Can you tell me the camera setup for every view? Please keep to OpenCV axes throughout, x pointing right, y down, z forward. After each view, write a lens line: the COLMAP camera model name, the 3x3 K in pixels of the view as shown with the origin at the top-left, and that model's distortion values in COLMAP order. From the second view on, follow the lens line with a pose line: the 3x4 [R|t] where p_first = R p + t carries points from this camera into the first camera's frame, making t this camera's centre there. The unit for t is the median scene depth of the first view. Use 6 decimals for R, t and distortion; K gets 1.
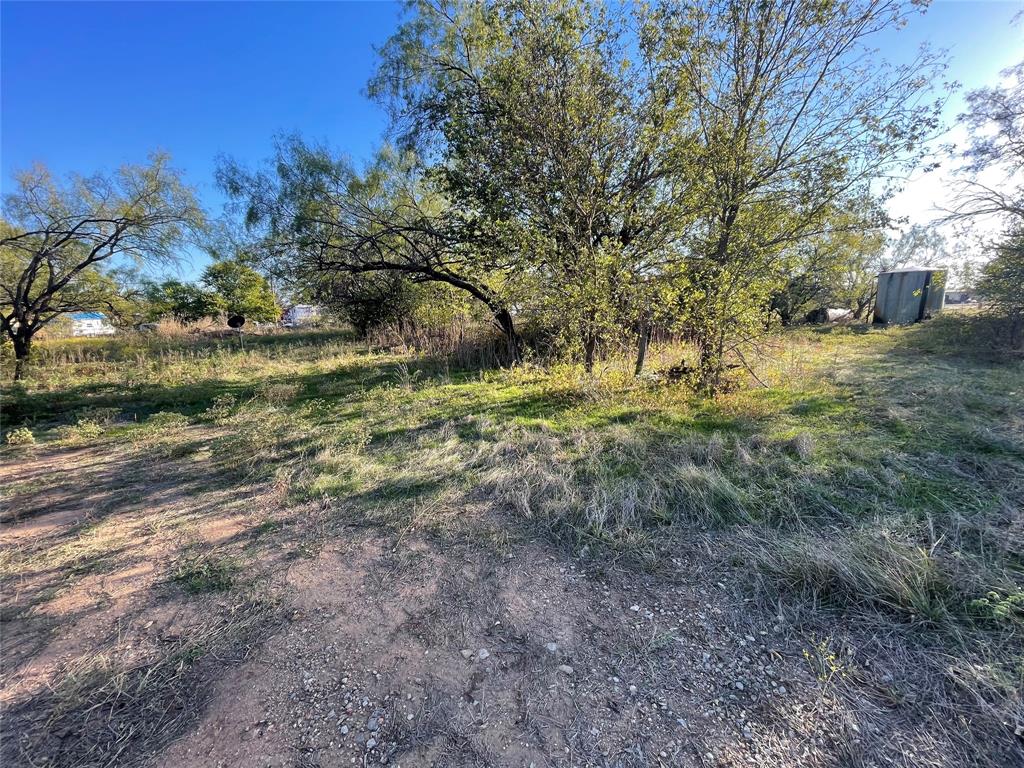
lens RADIAL K [[415.8, 0, 510.2], [0, 415.8, 382.1], [0, 0, 1]] dist [0.003319, 0.000569]
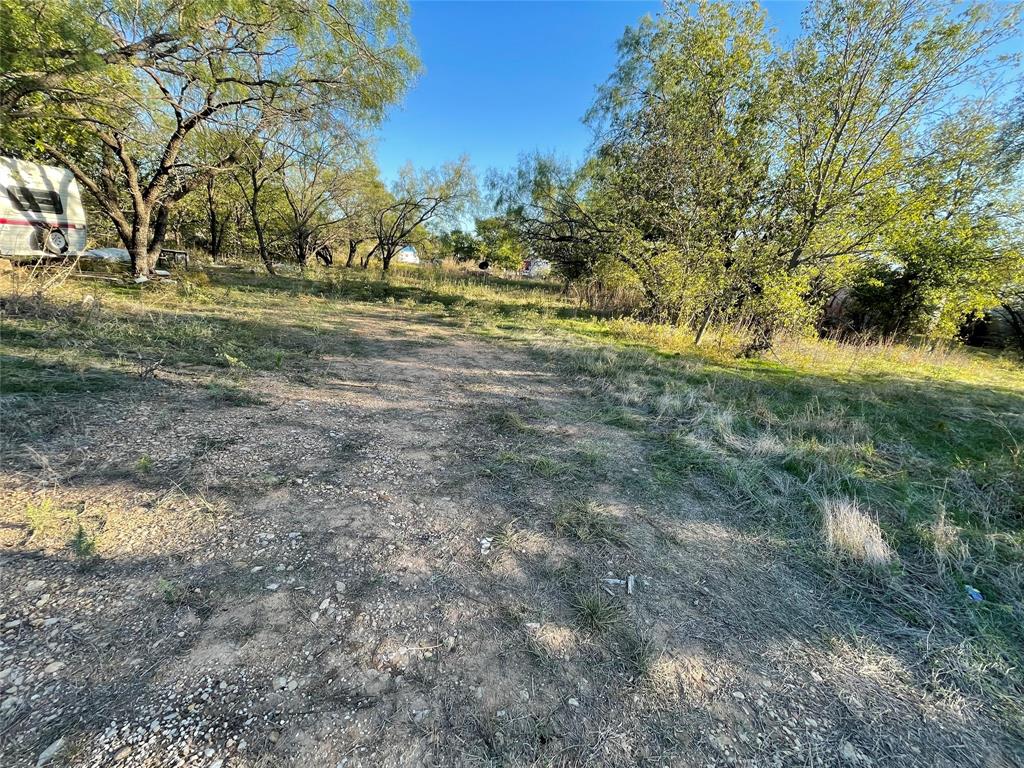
lens RADIAL K [[415.8, 0, 511.4], [0, 415.8, 383.4], [0, 0, 1]] dist [0.003319, 0.000569]
pose [[0.848000, 0.258494, -0.462684, 0.277010], [-0.219007, 0.965882, 0.138230, 0.043807], [0.482630, -0.015888, 0.875680, -0.324223]]
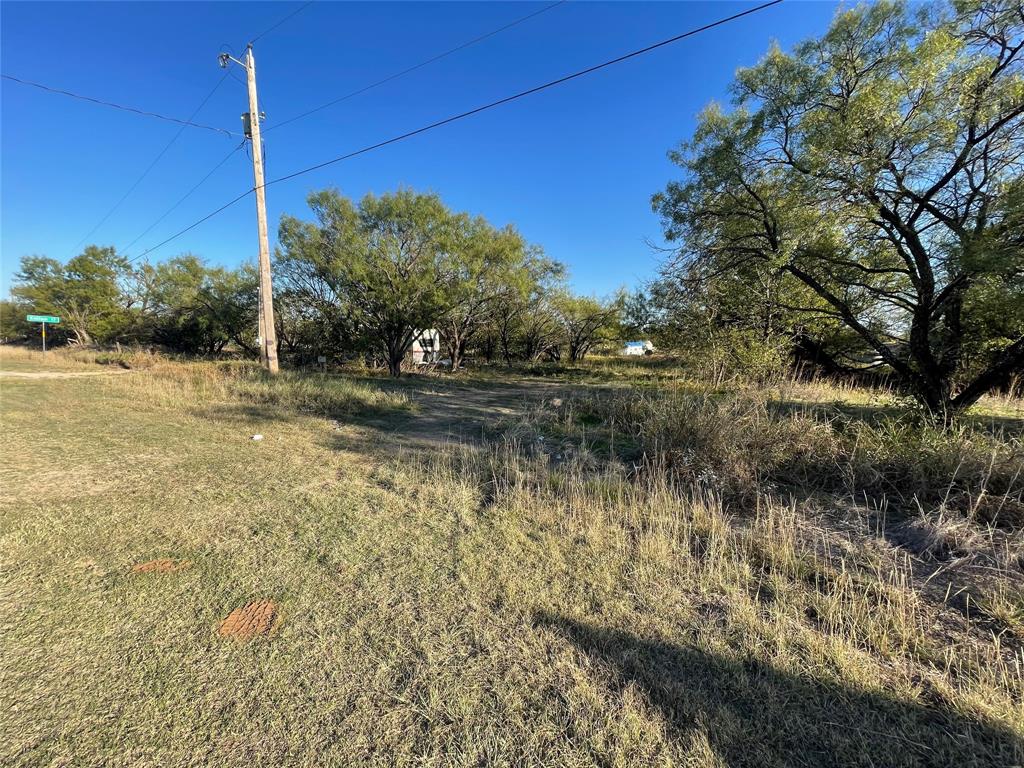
lens RADIAL K [[415.8, 0, 512.8], [0, 415.8, 384.3], [0, 0, 1]] dist [0.003319, 0.000569]
pose [[0.429113, 0.128843, -0.894014, 1.079868], [-0.186235, 0.981128, 0.052008, 0.029359], [0.883843, 0.144179, 0.445010, -0.562462]]
